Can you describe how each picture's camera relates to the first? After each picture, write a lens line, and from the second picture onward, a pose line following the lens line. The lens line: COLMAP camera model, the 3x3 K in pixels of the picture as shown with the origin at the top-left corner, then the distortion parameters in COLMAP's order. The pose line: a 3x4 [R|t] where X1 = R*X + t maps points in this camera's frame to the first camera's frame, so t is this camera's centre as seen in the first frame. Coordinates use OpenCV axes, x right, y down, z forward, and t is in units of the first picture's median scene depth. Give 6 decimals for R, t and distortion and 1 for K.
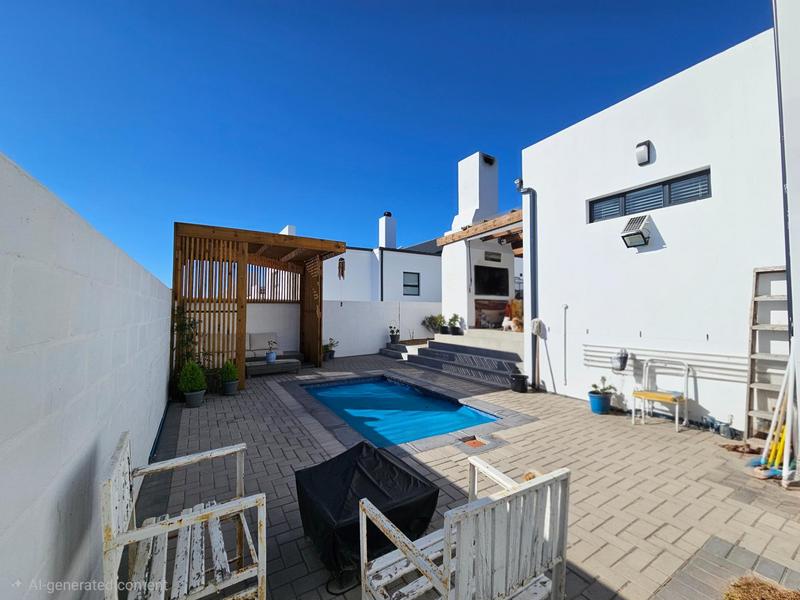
lens RADIAL K [[331.0, 0, 395.4], [0, 331.0, 297.5], [0, 0, 1]] dist [-0.000147, -0.000743]
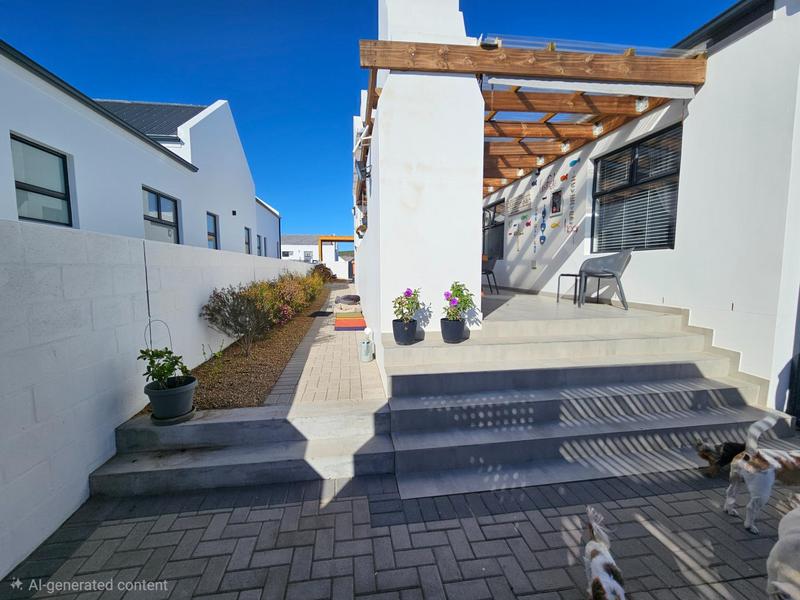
lens RADIAL K [[331.0, 0, 395.4], [0, 331.0, 297.5], [0, 0, 1]] dist [-0.000147, -0.000743]
pose [[0.391061, -0.088673, 0.916083, -0.129601], [-0.035678, 0.993139, 0.111362, 0.019016], [-0.919673, -0.076233, 0.385214, 0.666972]]
